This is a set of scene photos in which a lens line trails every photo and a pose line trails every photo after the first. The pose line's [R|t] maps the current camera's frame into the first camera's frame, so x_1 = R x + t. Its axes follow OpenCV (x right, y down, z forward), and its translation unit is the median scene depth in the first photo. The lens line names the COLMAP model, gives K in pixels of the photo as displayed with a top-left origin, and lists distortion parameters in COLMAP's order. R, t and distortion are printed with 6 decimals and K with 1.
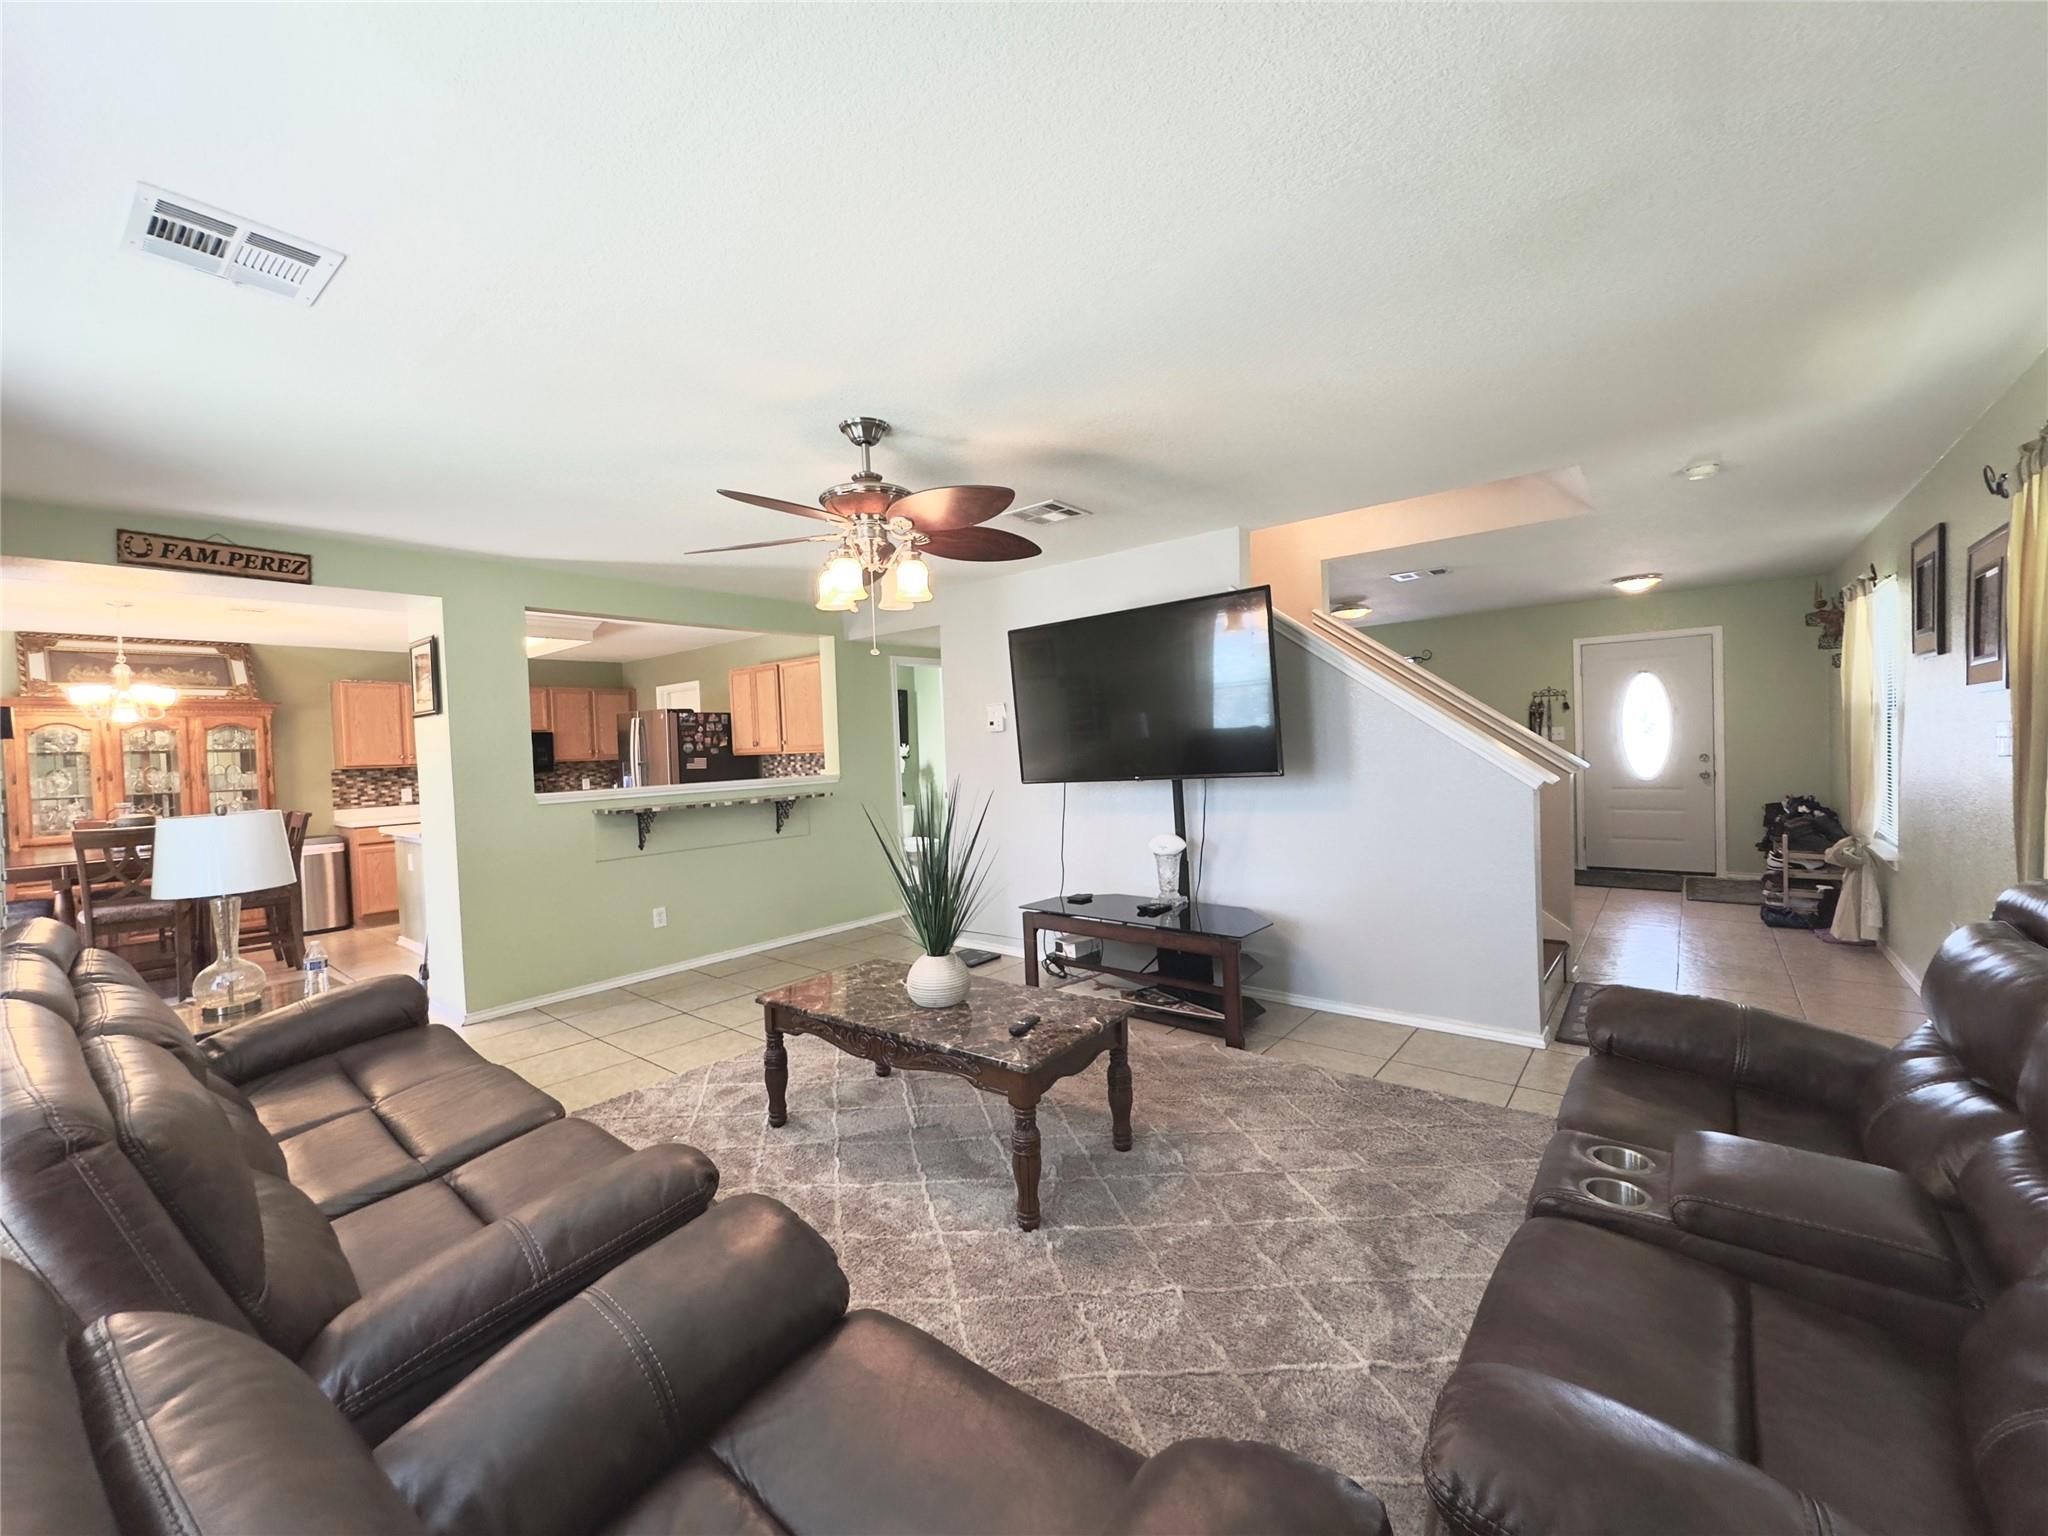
lens RADIAL K [[819.6, 0, 1030.0], [0, 819.6, 767.6], [0, 0, 1]] dist [-0.008213, 0.000307]
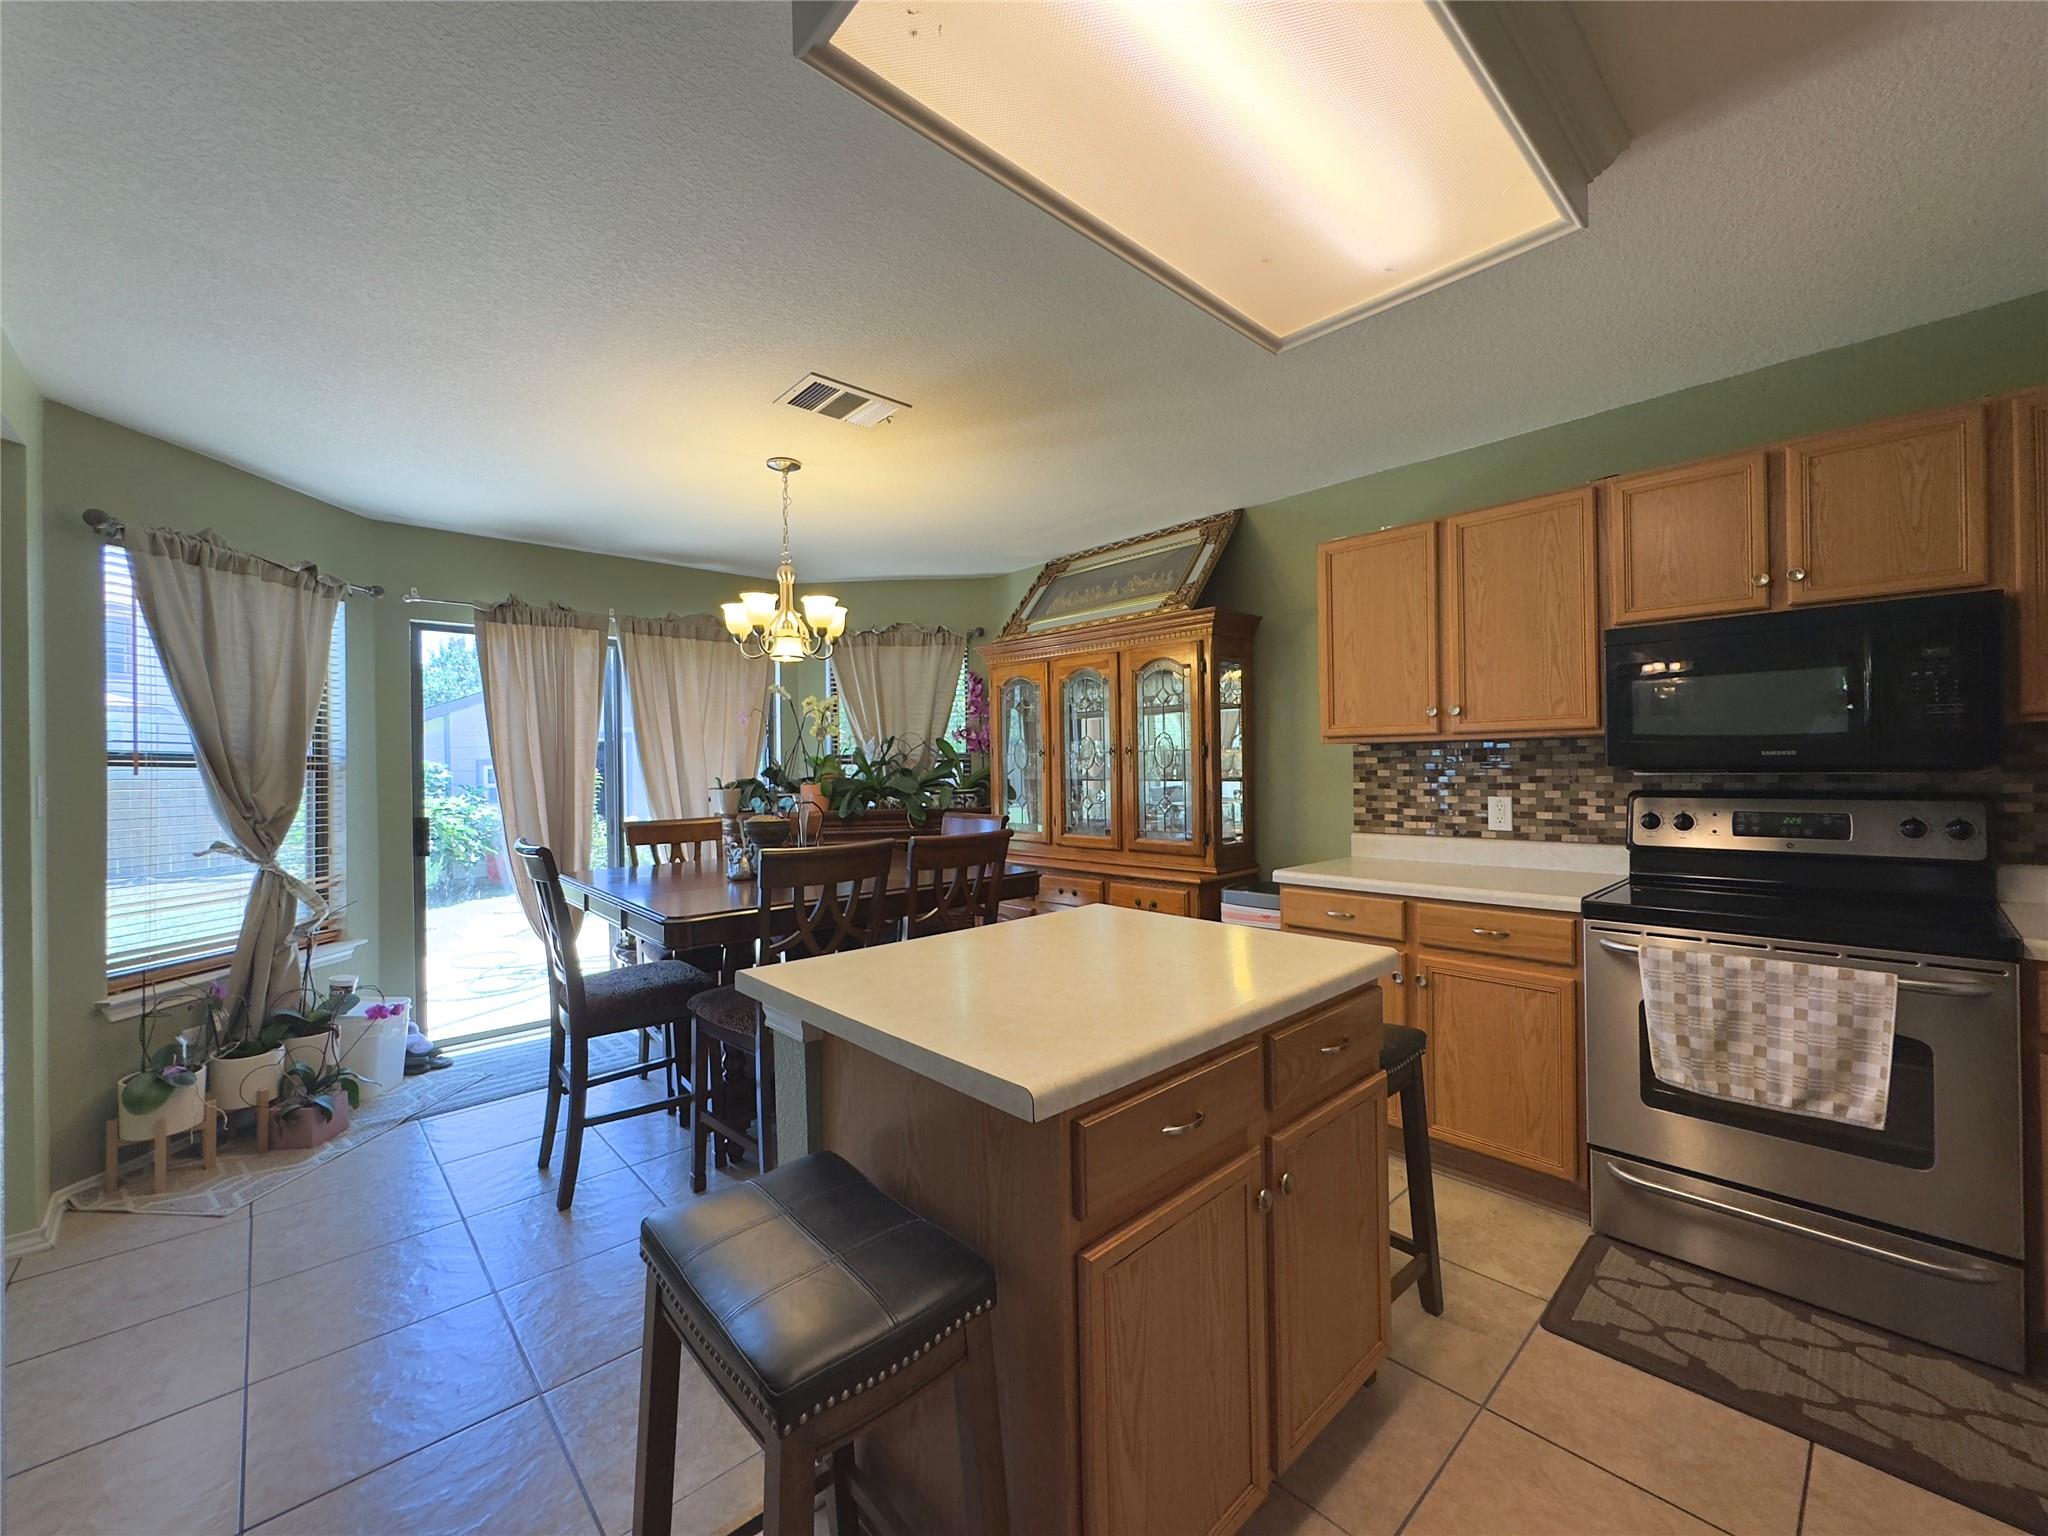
lens RADIAL K [[819.6, 0, 1017.6], [0, 819.6, 763.0], [0, 0, 1]] dist [-0.008213, 0.000307]
pose [[-0.140106, 0.032352, -0.989608, -0.423293], [-0.007667, 0.999401, 0.033758, -0.001347], [0.990107, 0.012317, -0.139774, 0.992007]]
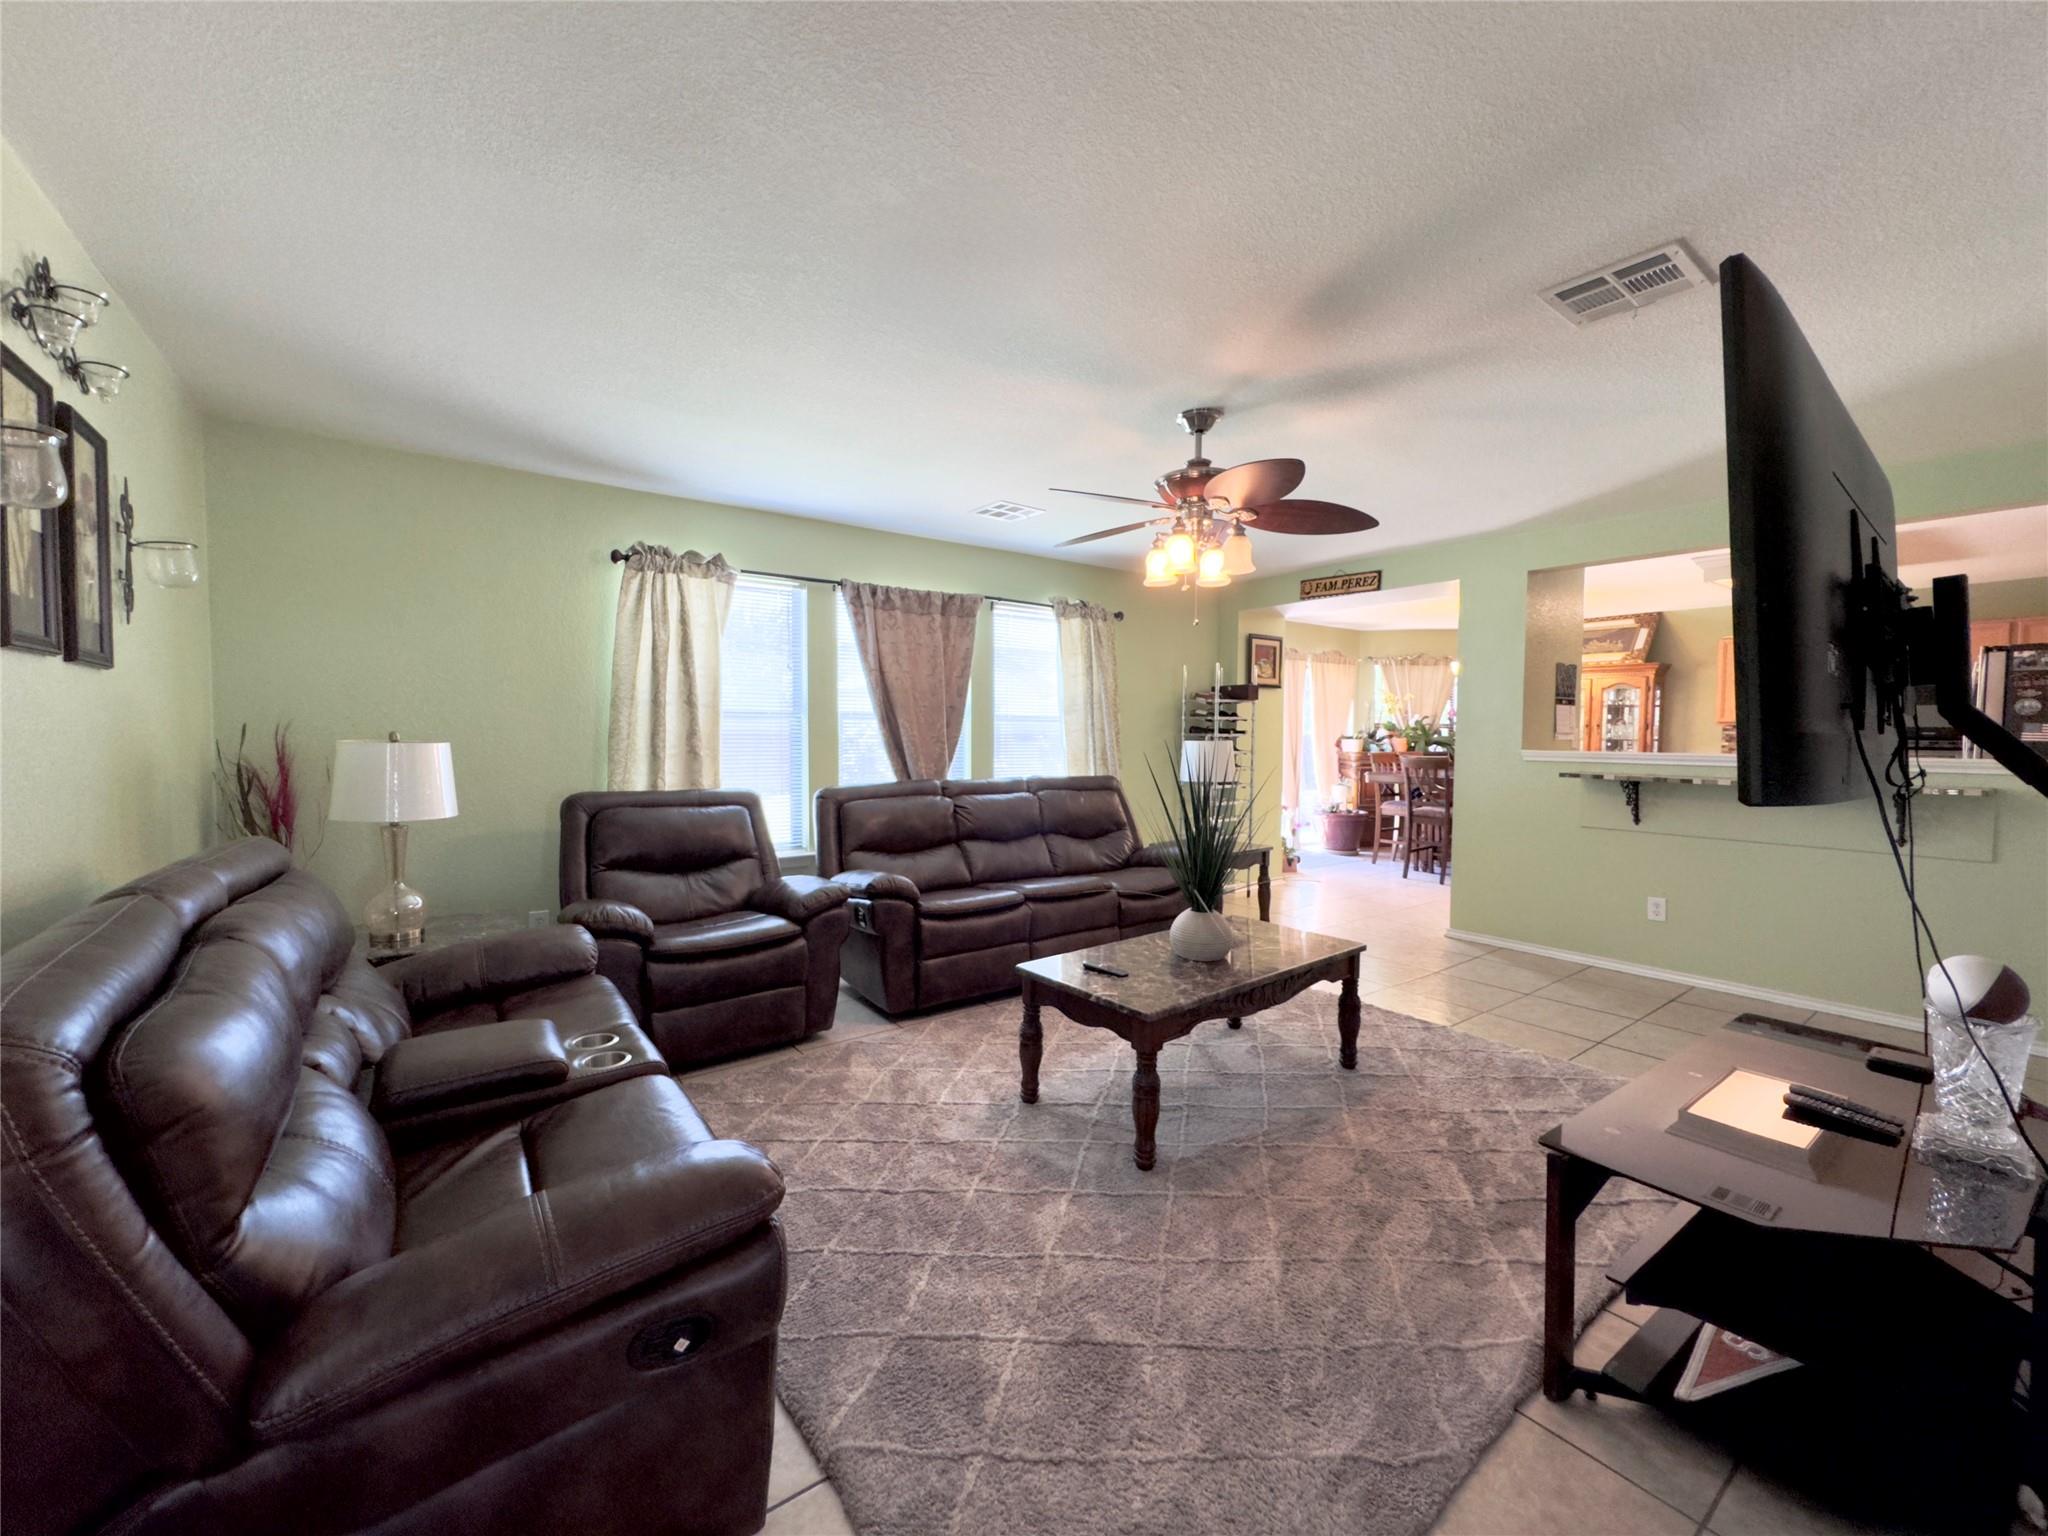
lens RADIAL K [[819.6, 0, 1019.8], [0, 819.6, 762.5], [0, 0, 1]] dist [-0.008213, 0.000307]
pose [[-0.246489, 0.073741, -0.966336, 0.401712], [-0.022730, 0.996387, 0.081832, -0.016480], [0.968879, 0.042135, -0.243922, 0.445901]]
